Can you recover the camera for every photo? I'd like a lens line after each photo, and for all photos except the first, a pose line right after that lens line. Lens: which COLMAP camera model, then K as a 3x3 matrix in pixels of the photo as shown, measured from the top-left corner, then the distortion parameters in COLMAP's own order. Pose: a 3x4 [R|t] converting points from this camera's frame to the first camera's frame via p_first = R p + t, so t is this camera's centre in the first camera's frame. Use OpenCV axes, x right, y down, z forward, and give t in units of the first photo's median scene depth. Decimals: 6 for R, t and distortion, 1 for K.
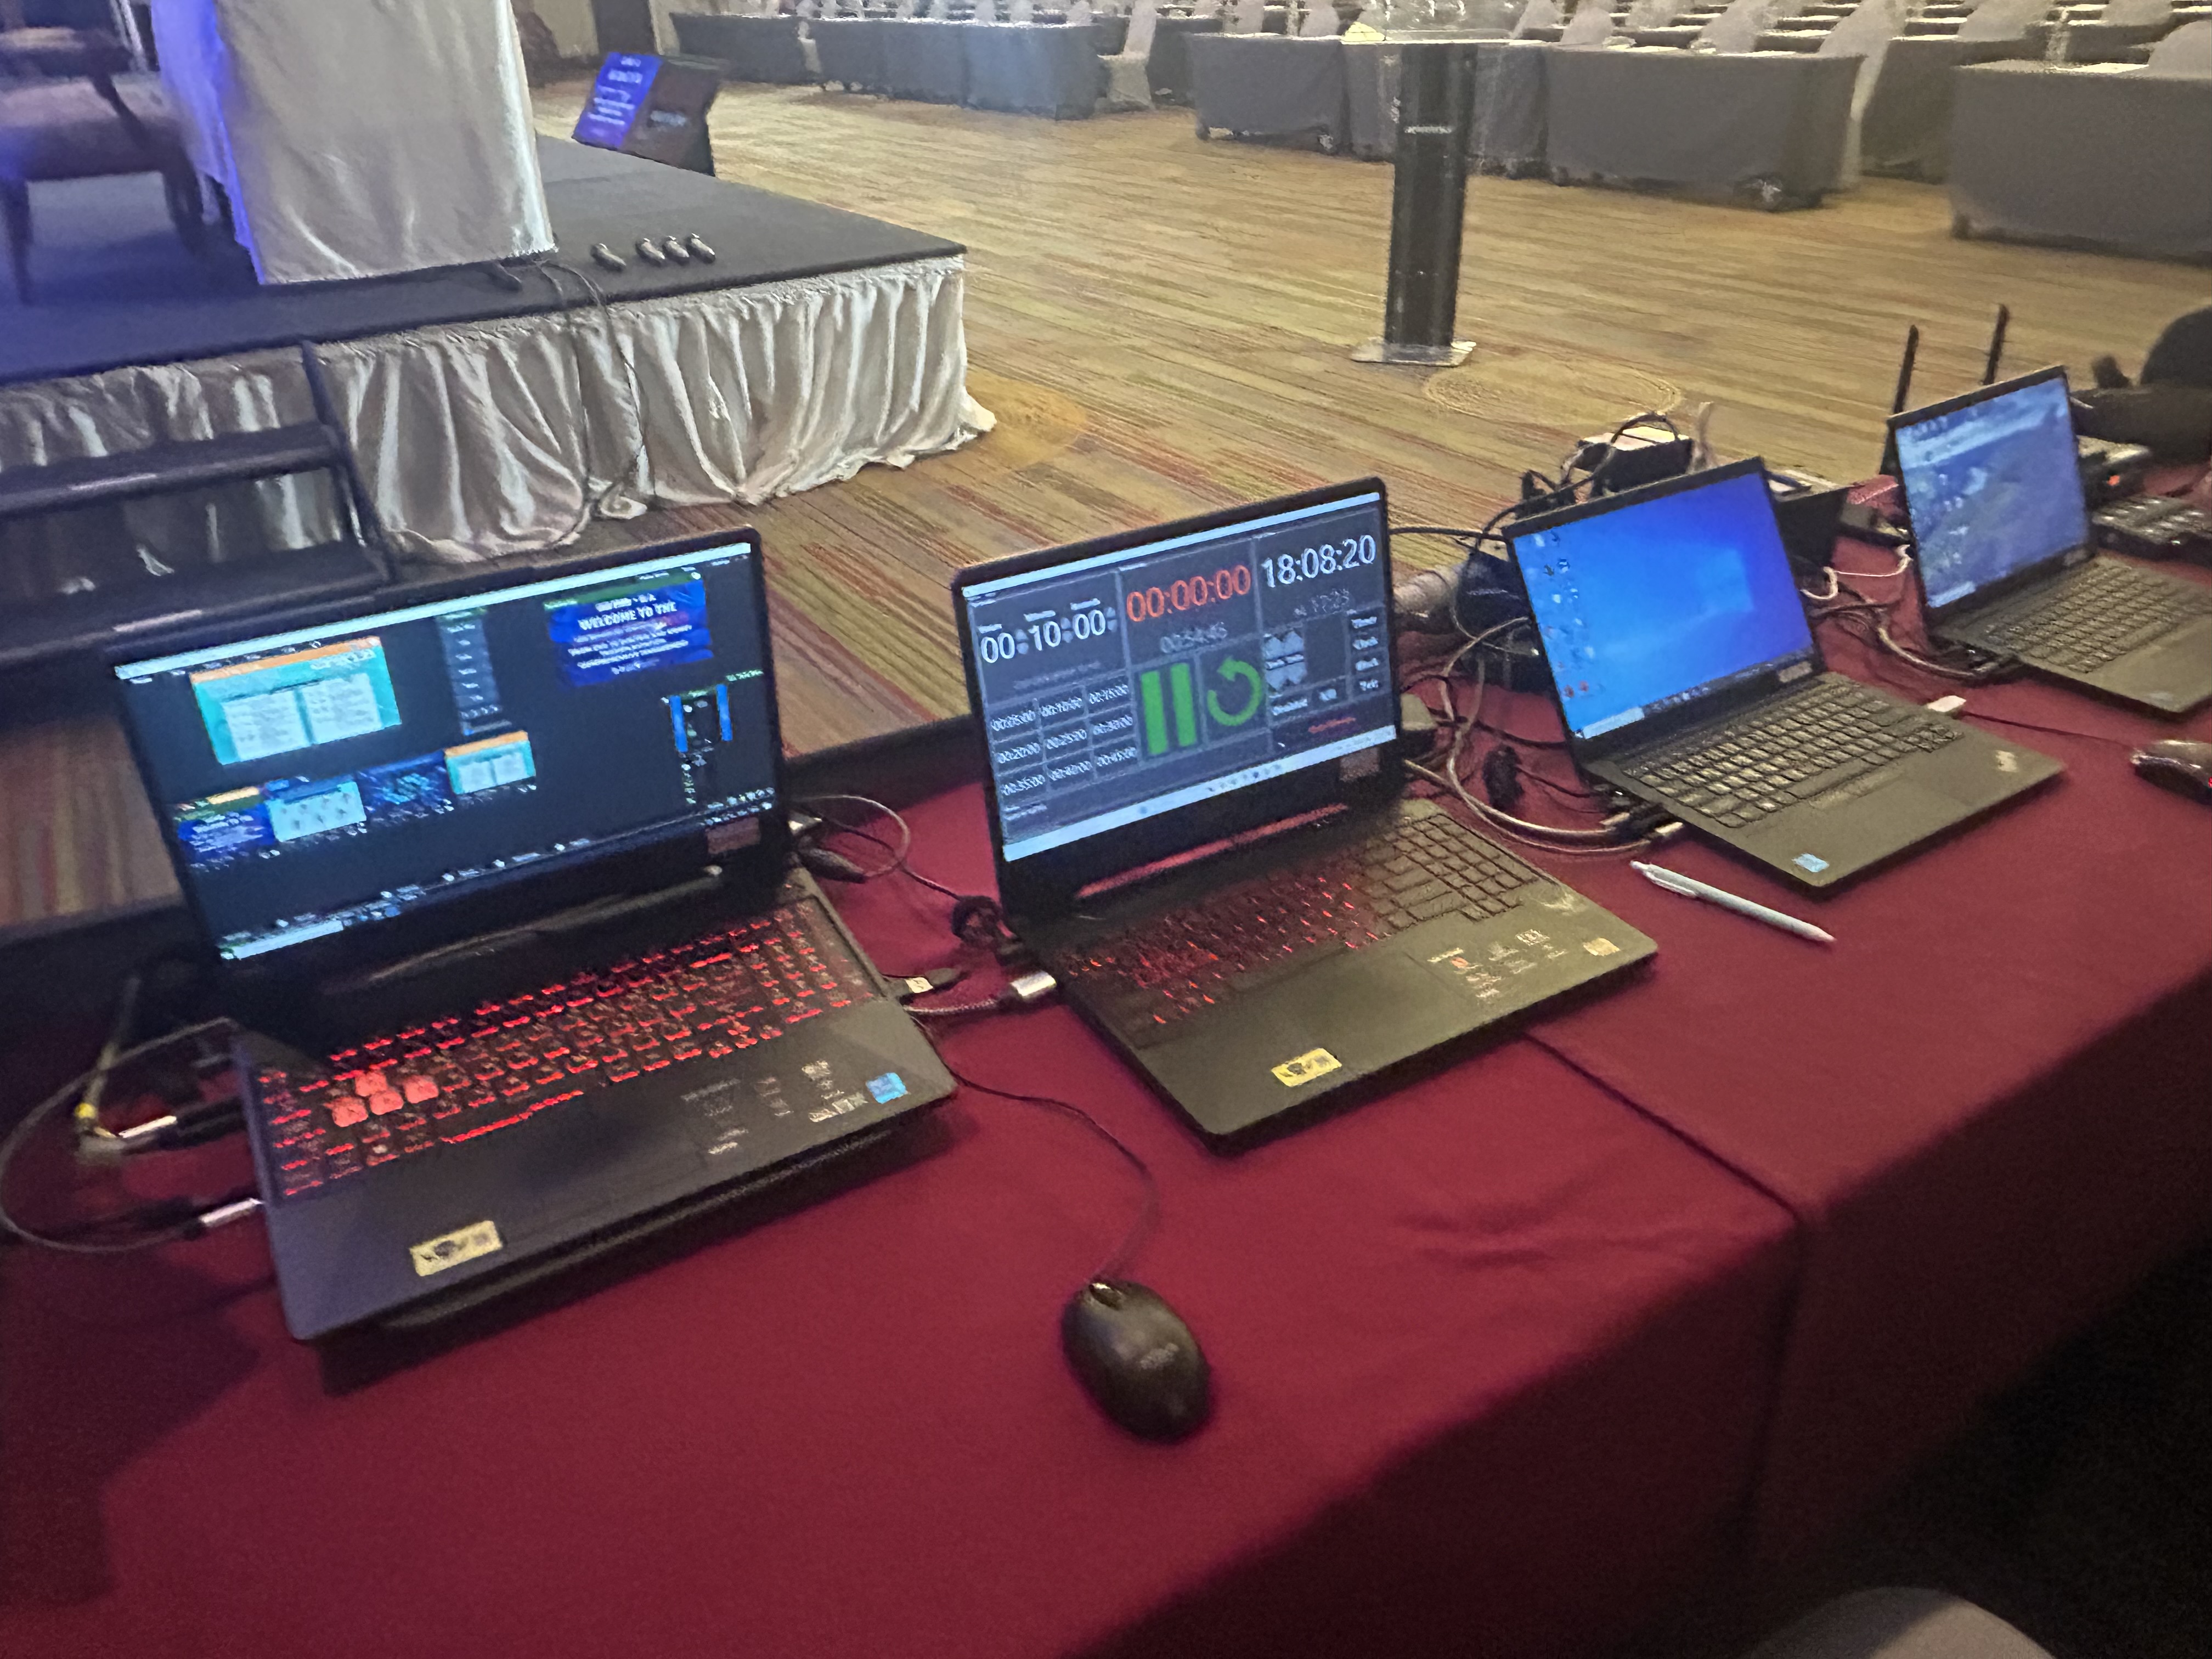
lens RADIAL K [[1603.5, 0, 1106.0], [0, 1603.5, 829.5], [0, 0, 1]] dist [-0.008112, -0.003322]
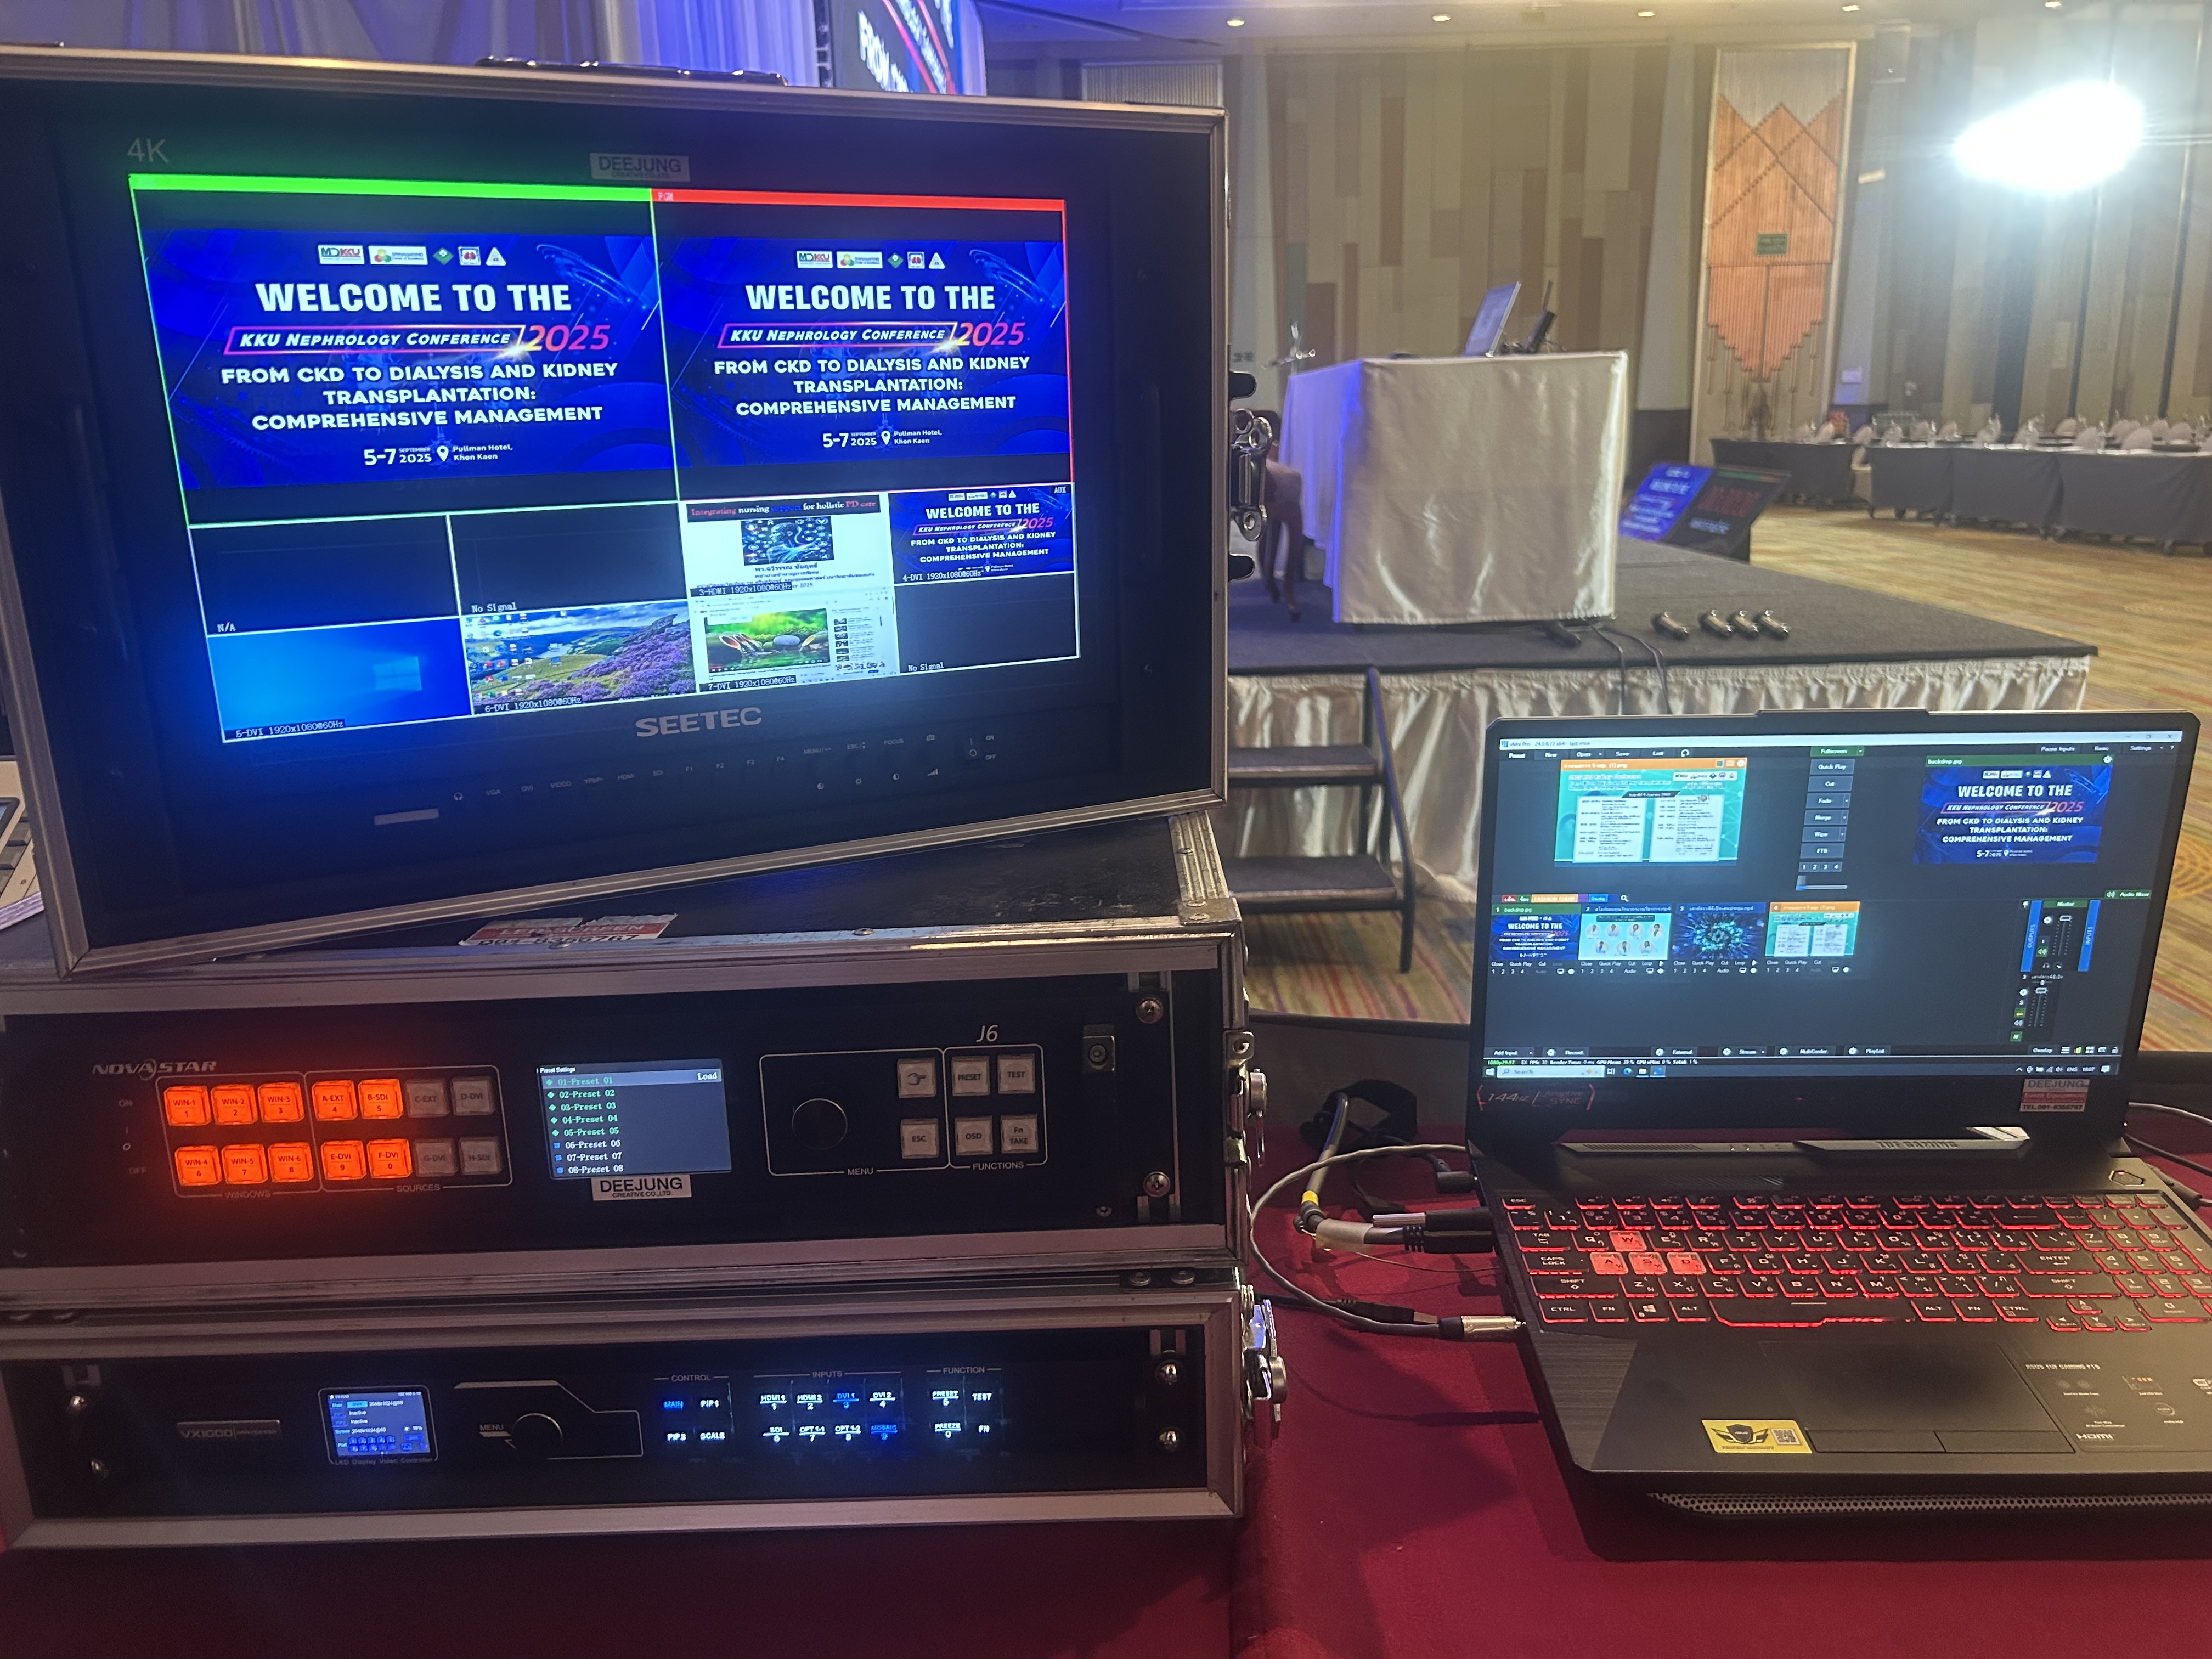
lens RADIAL K [[1748.5, 0, 1106.0], [0, 1748.5, 829.5], [0, 0, 1]] dist [0.040391, -0.044605]
pose [[0.850470, 0.134951, -0.508419, -0.173973], [-0.260432, 0.947783, -0.184071, 0.140405], [0.457030, 0.288955, 0.841206, -0.005984]]
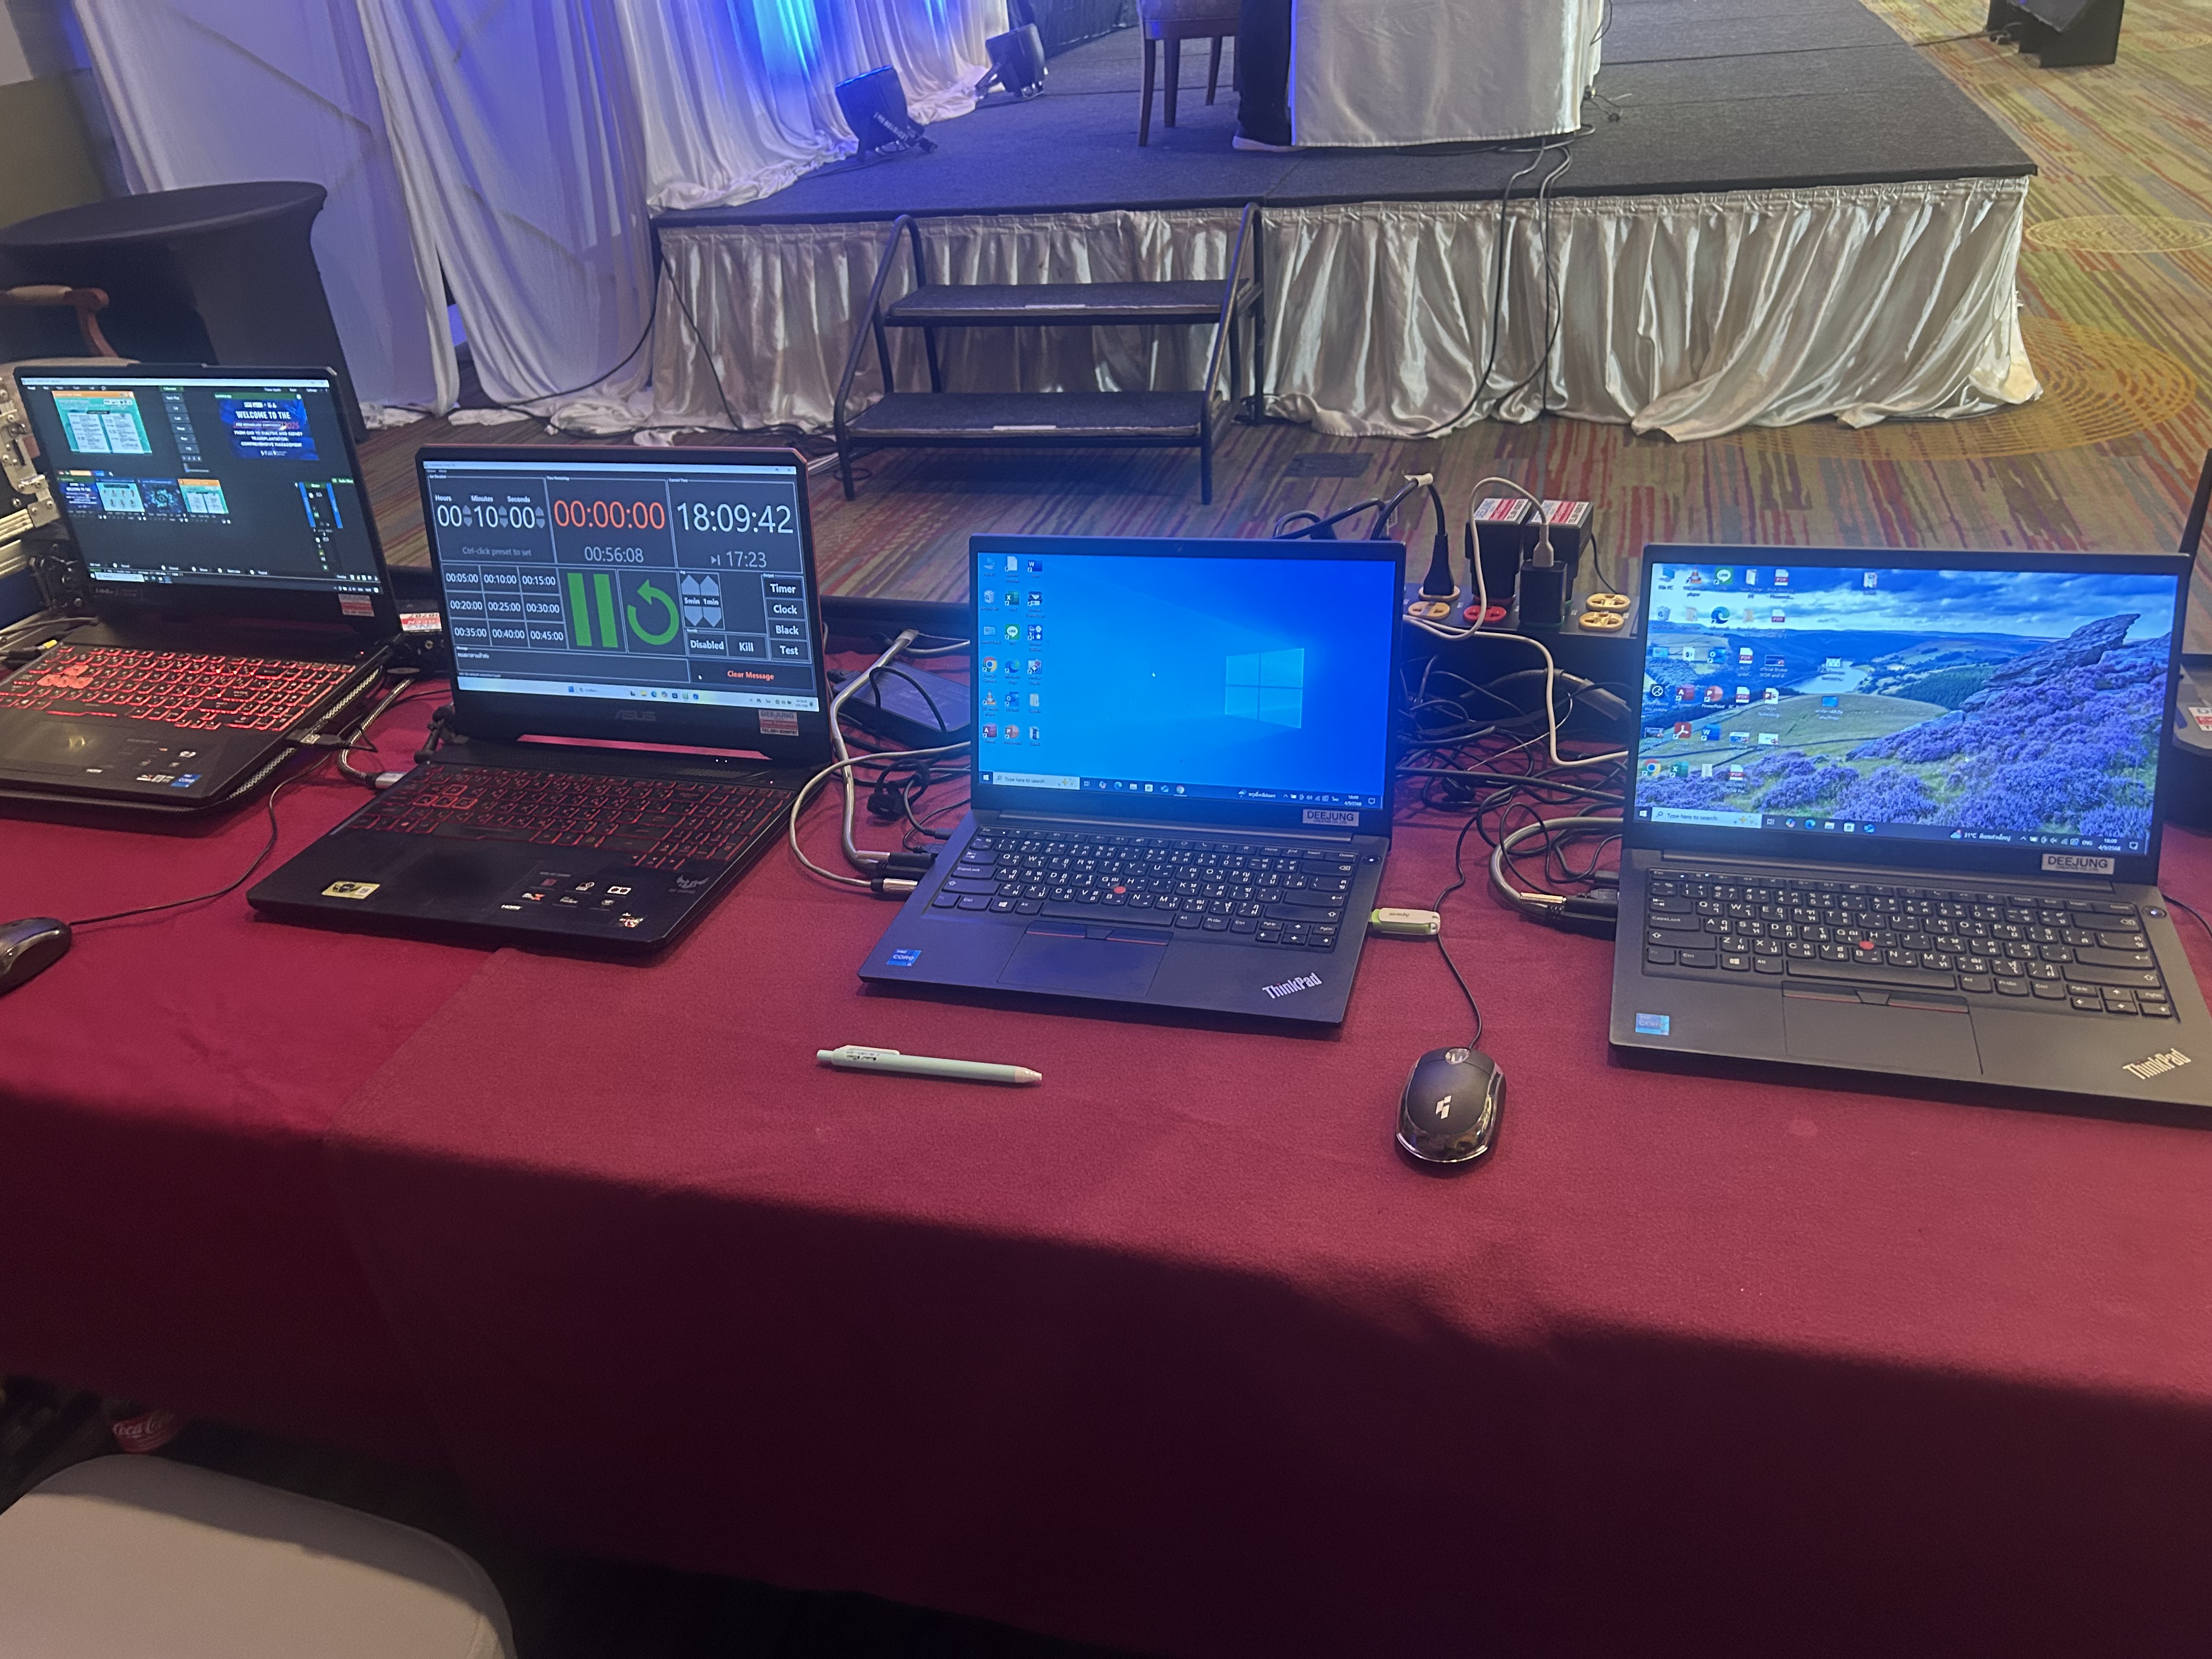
lens RADIAL K [[1748.5, 0, 1106.0], [0, 1748.5, 829.5], [0, 0, 1]] dist [0.040391, -0.044605]
pose [[0.668953, 0.338523, -0.661743, 1.093555], [-0.308898, 0.936364, 0.166746, -0.235007], [0.676080, 0.092866, 0.730952, 0.324387]]
